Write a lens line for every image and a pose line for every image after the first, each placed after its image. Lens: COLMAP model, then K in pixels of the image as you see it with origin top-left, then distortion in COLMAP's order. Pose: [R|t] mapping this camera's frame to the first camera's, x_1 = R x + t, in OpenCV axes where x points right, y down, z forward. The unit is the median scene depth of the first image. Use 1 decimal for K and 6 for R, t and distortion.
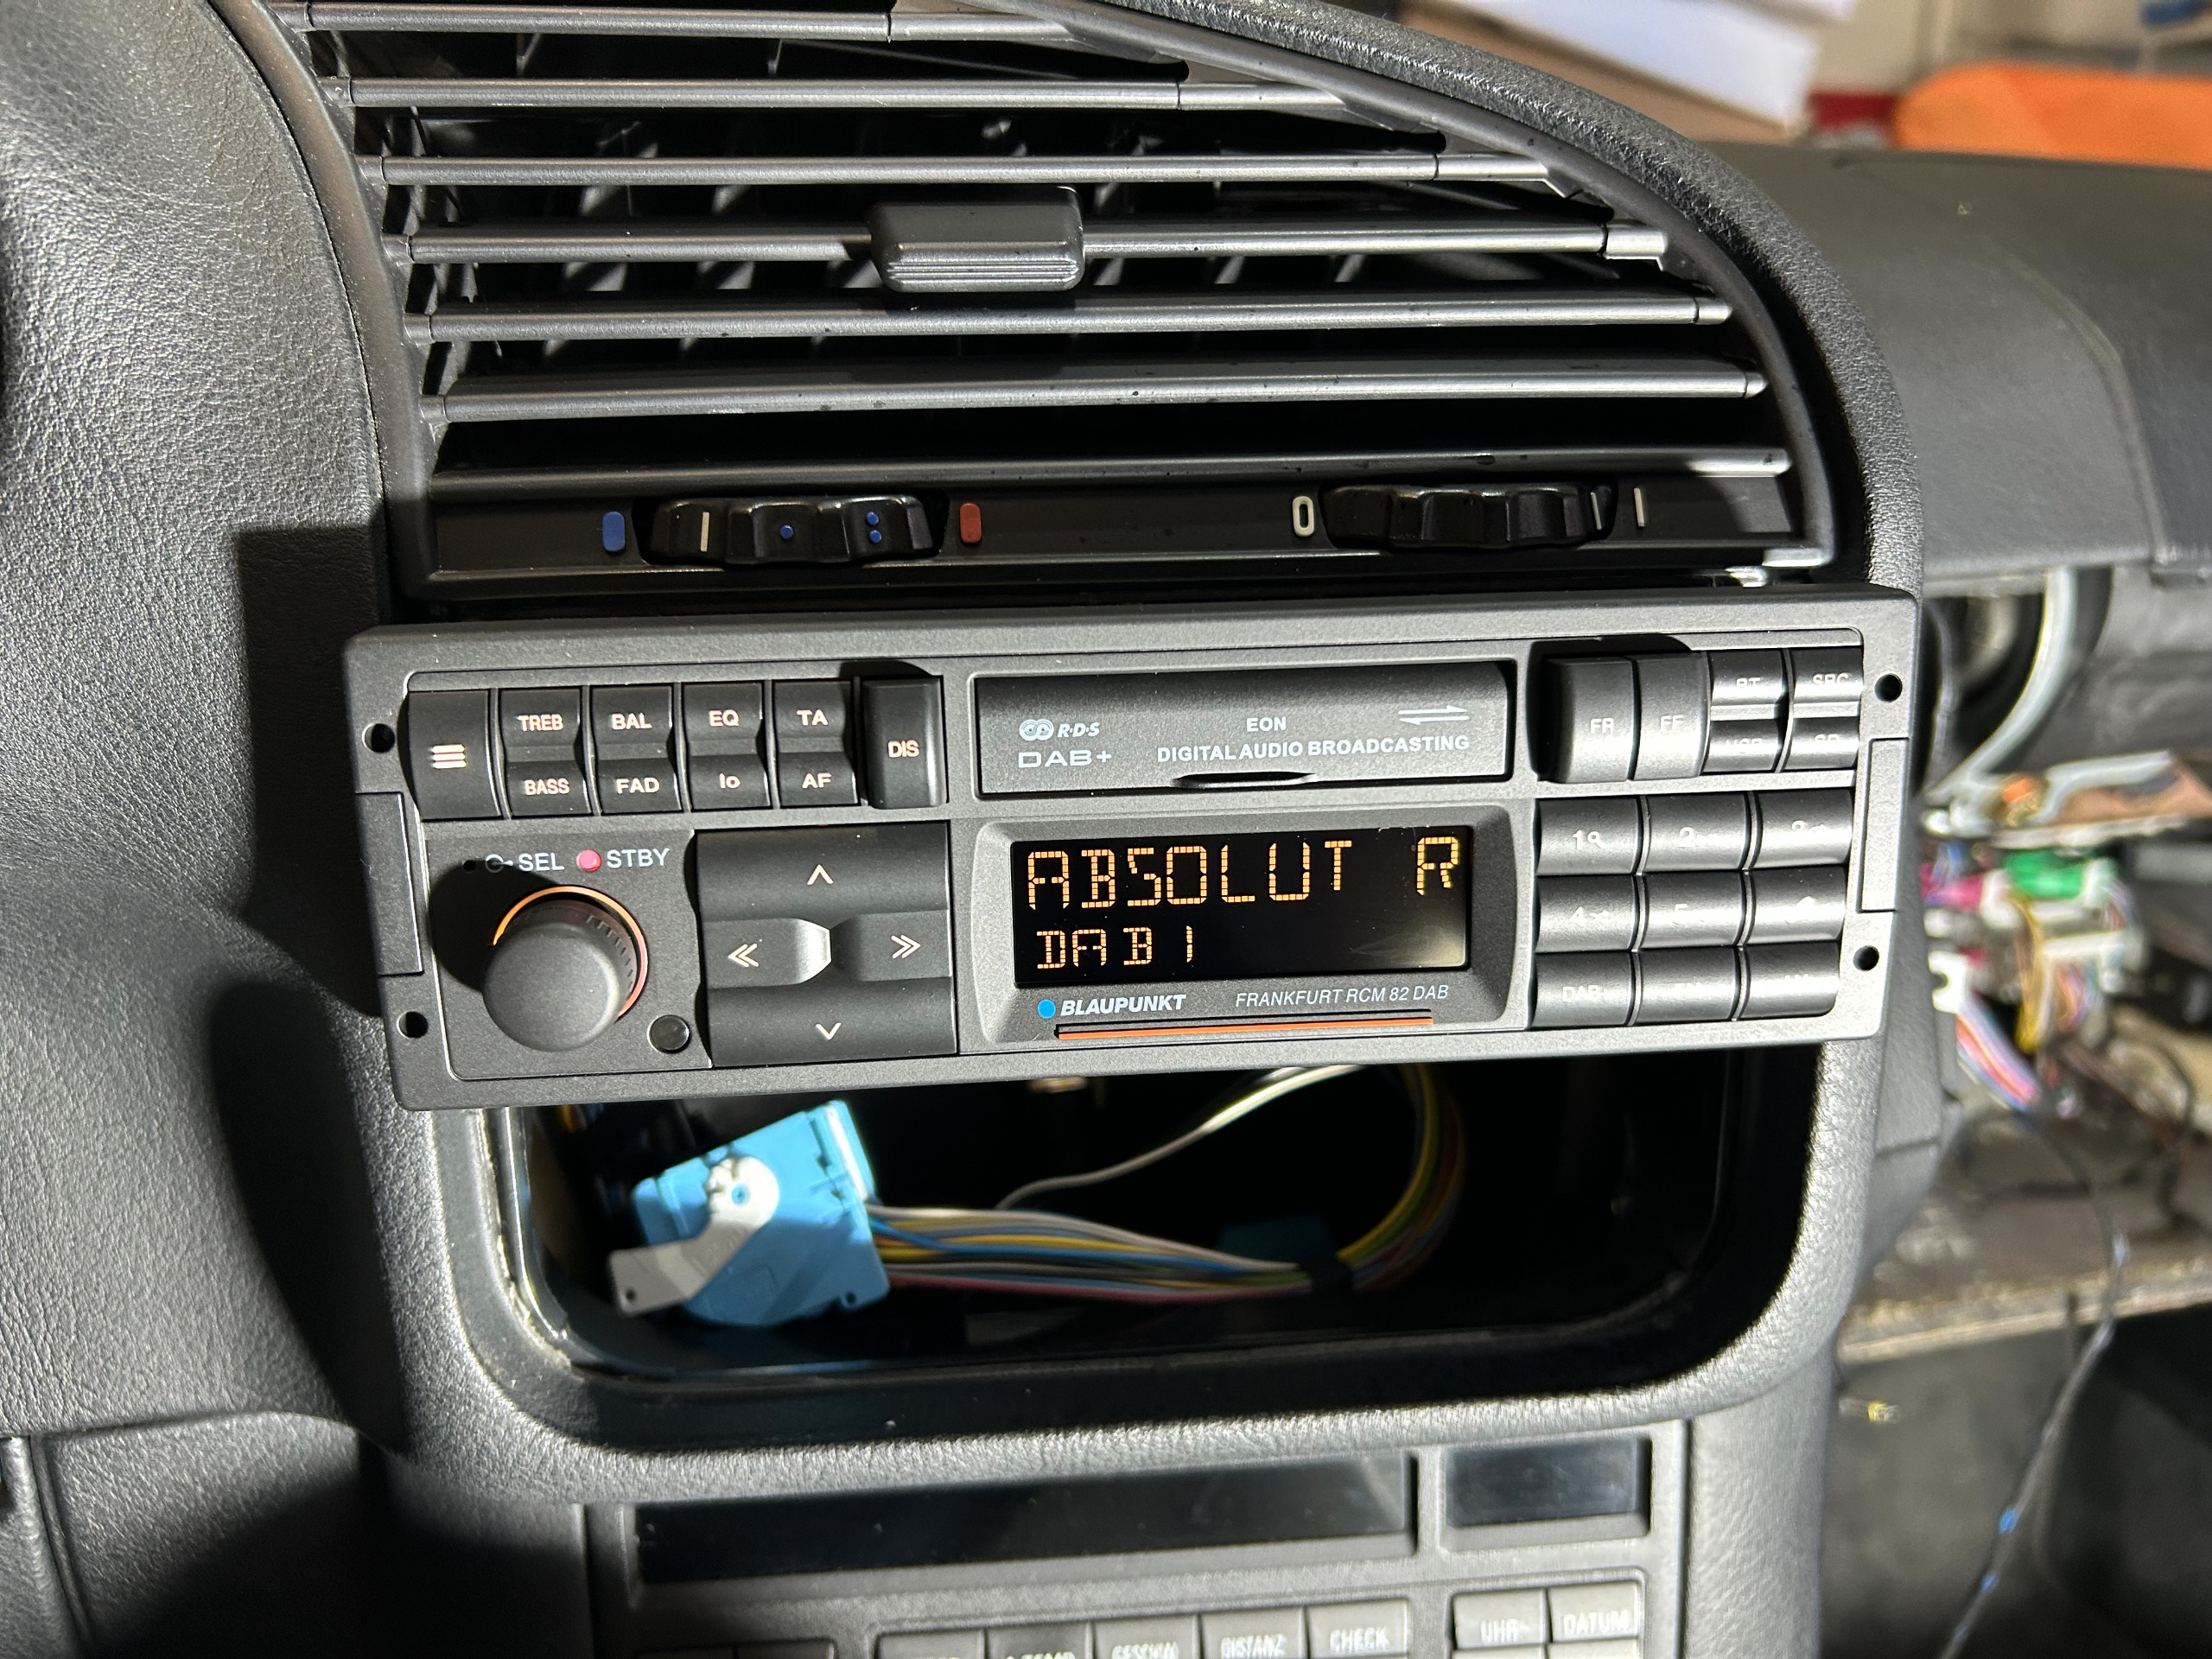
lens RADIAL K [[1678.3, 0, 1096.0], [0, 1678.3, 828.4], [0, 0, 1]] dist [0.024905, -0.042226]
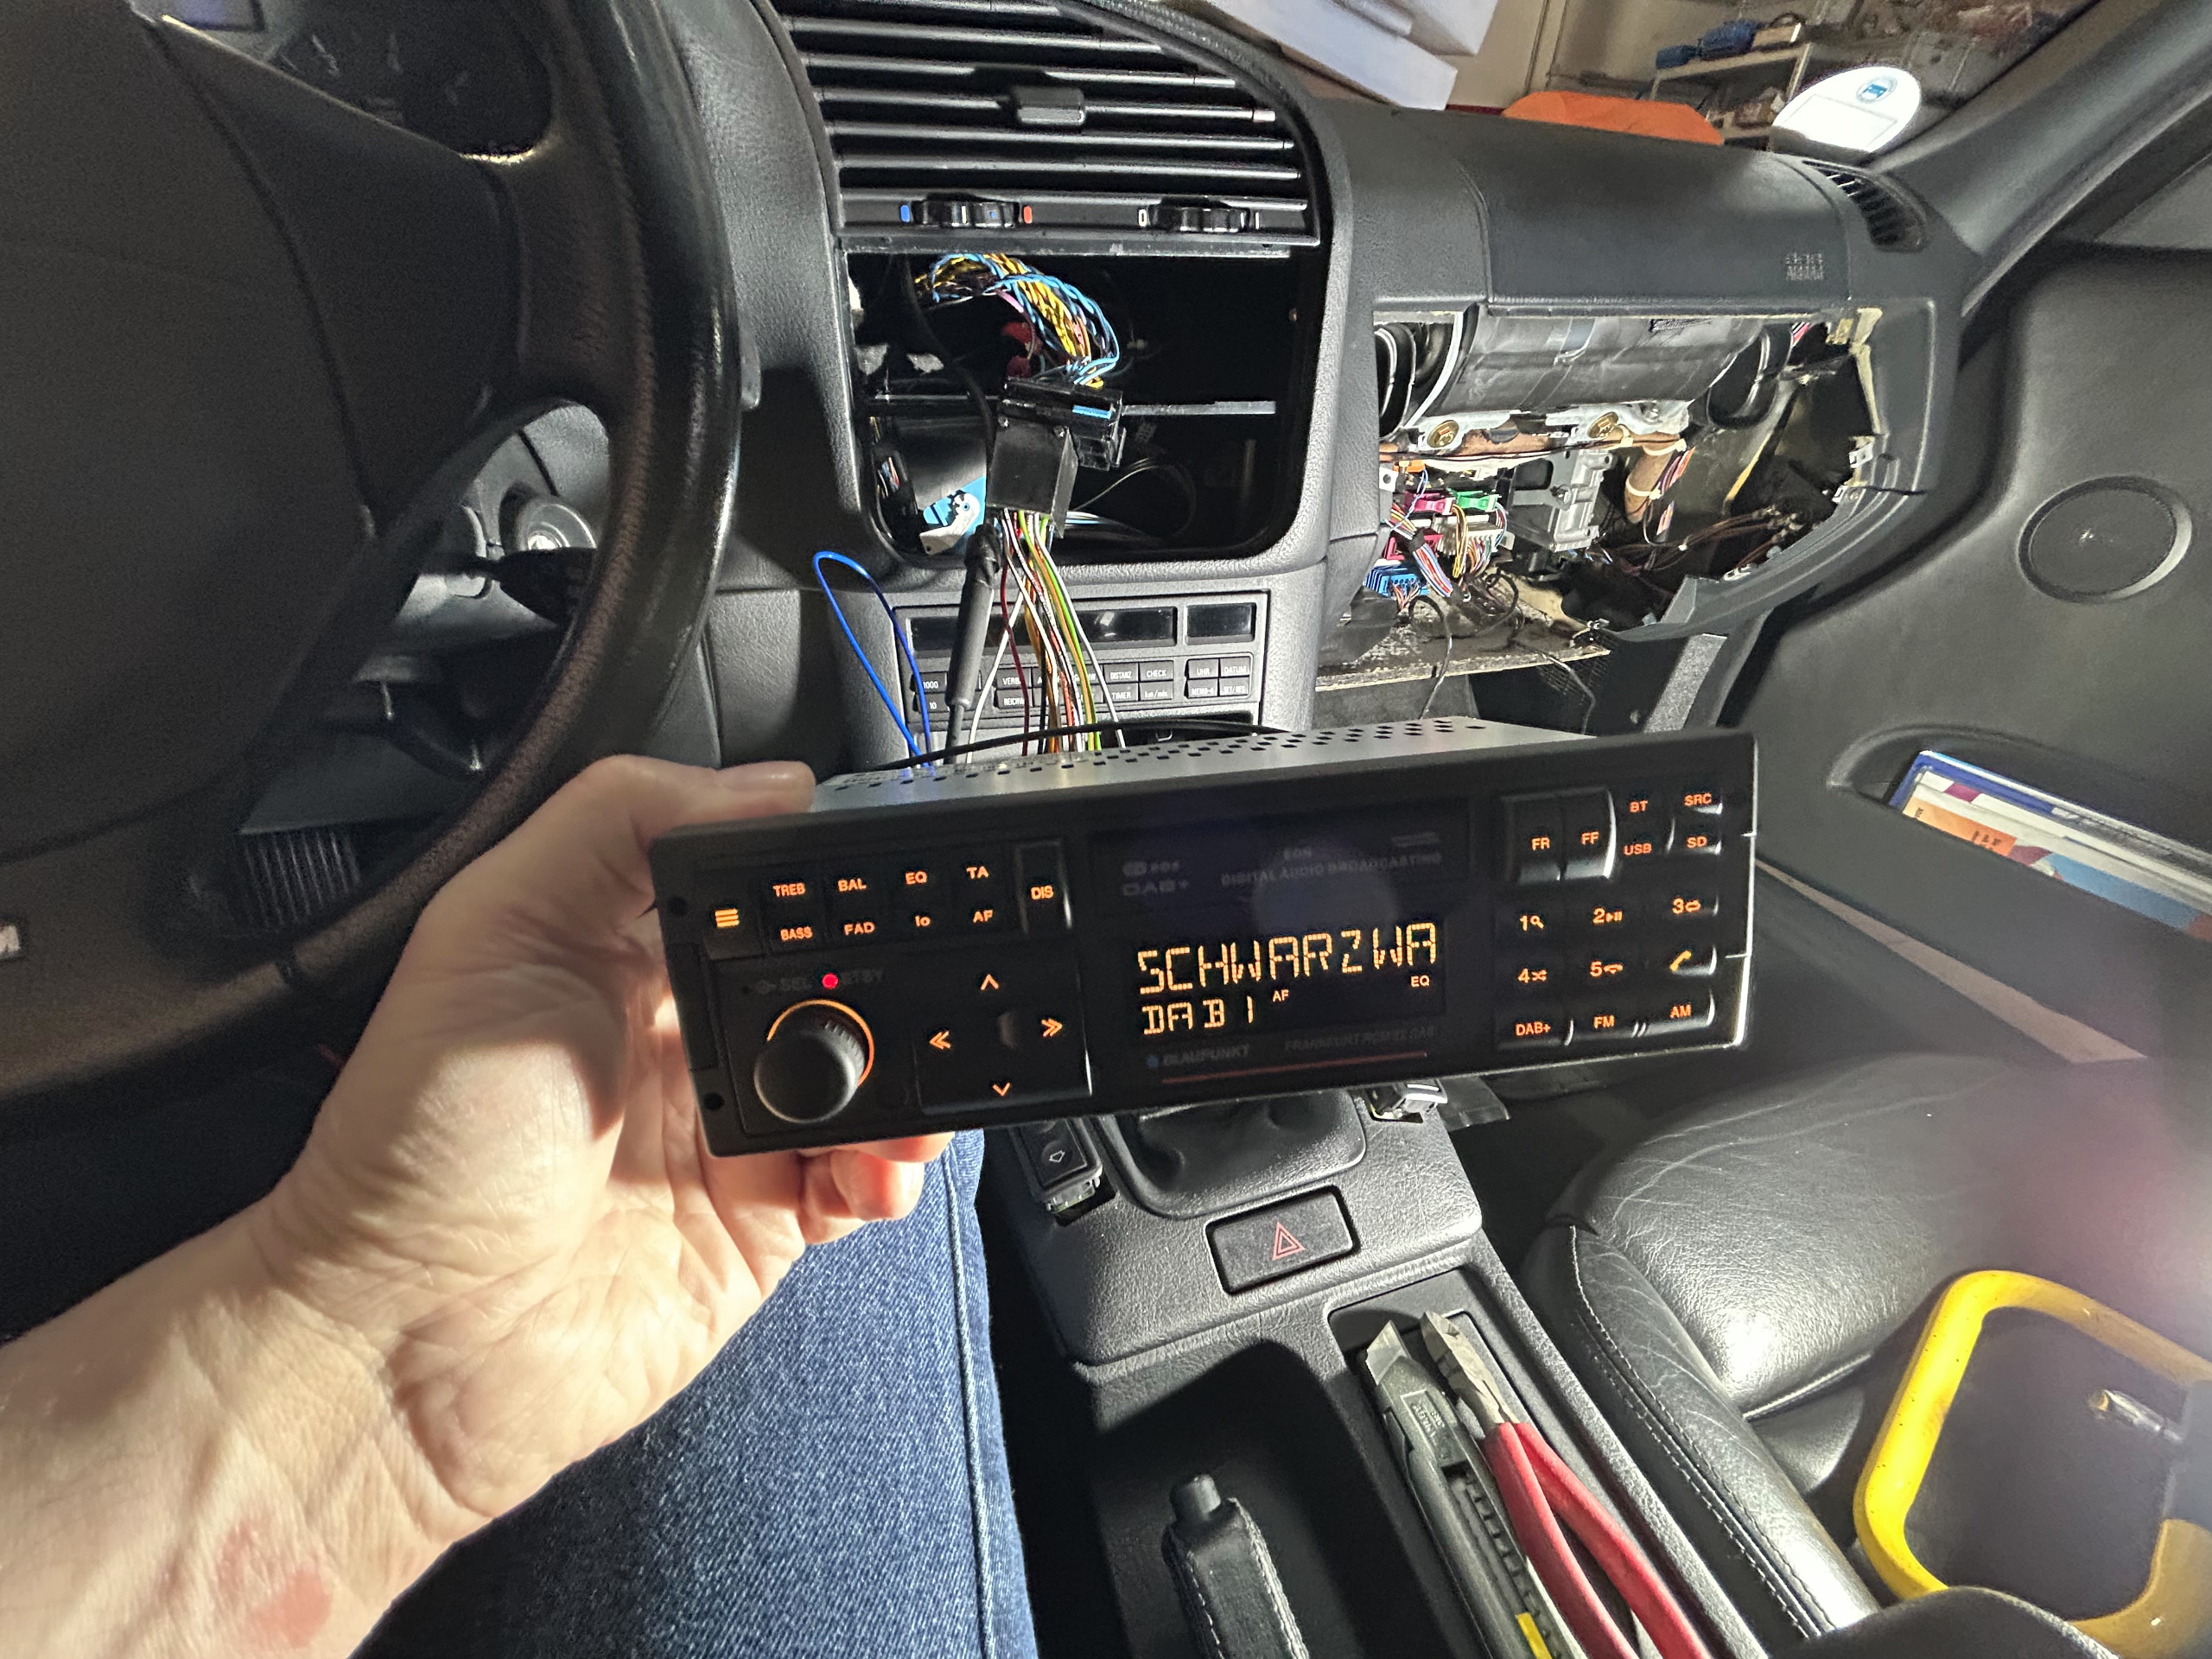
lens RADIAL K [[880.9, 0, 1109.6], [0, 880.9, 825.4], [0, 0, 1]] dist [-0.002161, 0.001281]
pose [[0.997275, -0.012206, 0.072759, -0.044731], [-0.008679, 0.959958, 0.280008, 0.313503], [-0.073263, -0.279876, 0.957237, -0.588858]]
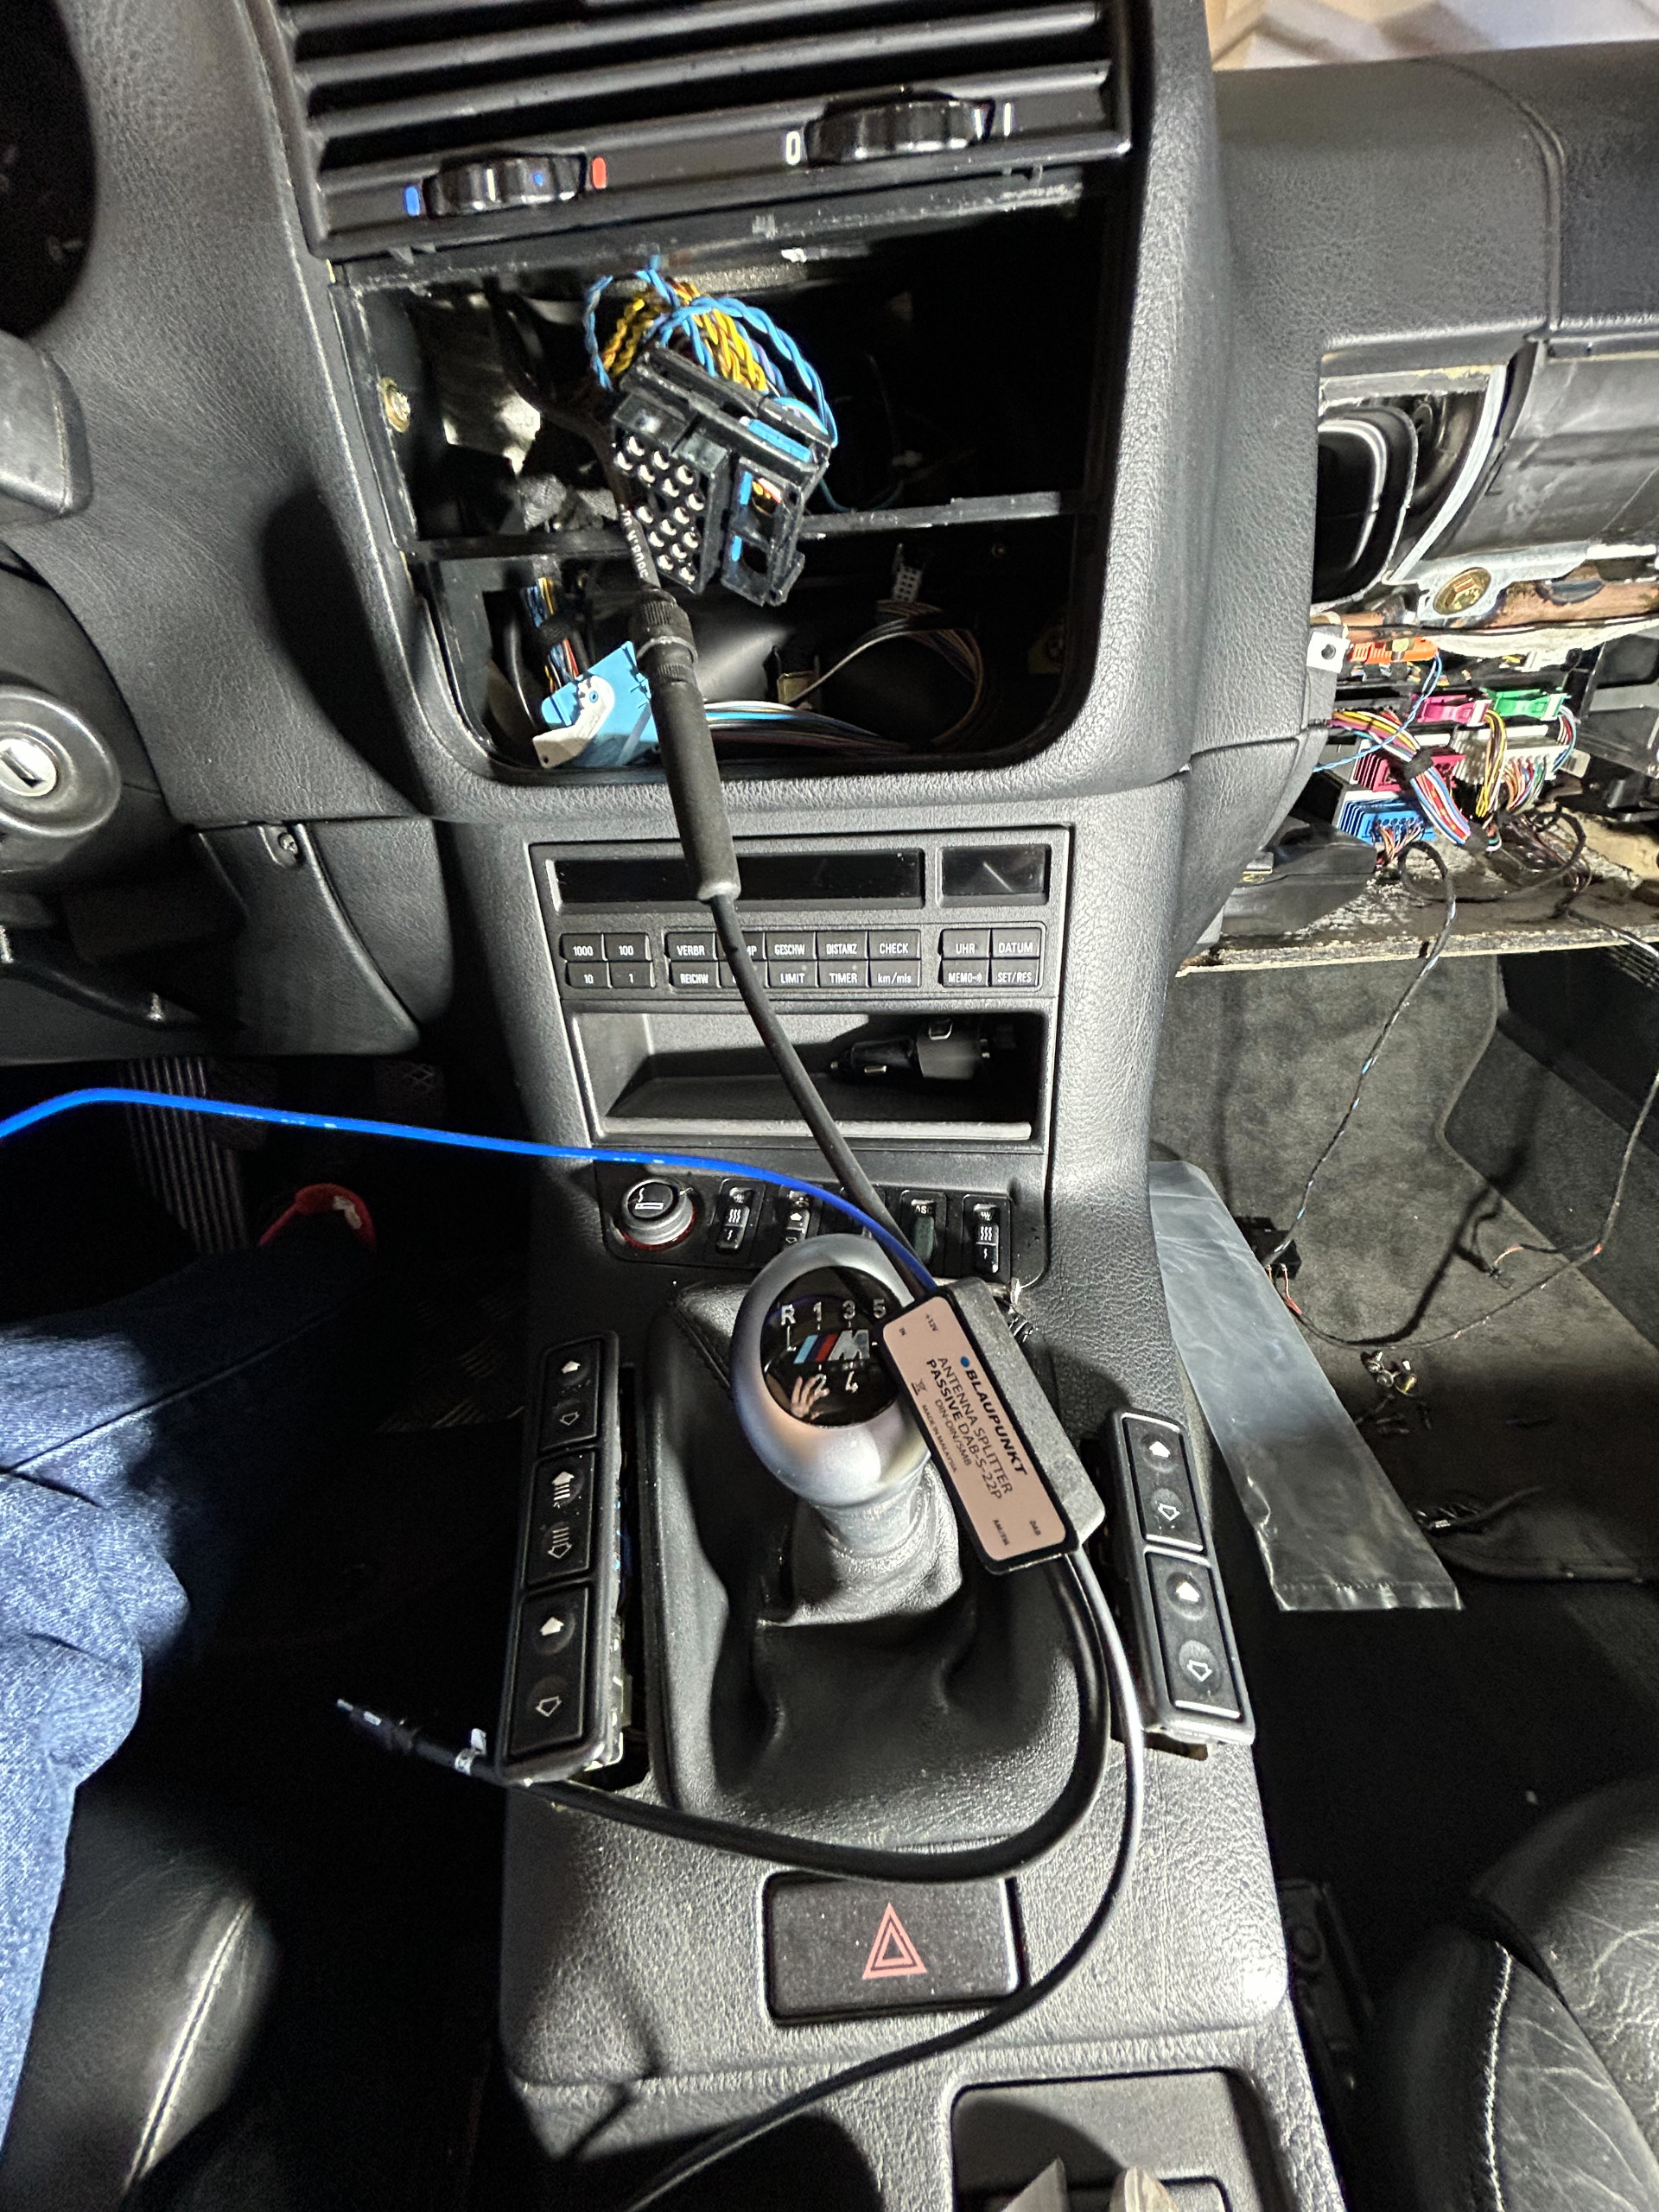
lens RADIAL K [[880.9, 0, 831.5], [0, 880.9, 1105.8], [0, 0, 1]] dist [-0.002161, 0.001281]
pose [[0.977391, 0.078290, -0.196409, 0.316861], [-0.011532, 0.947278, 0.320205, 0.333651], [0.211123, -0.310701, 0.926764, -0.060511]]
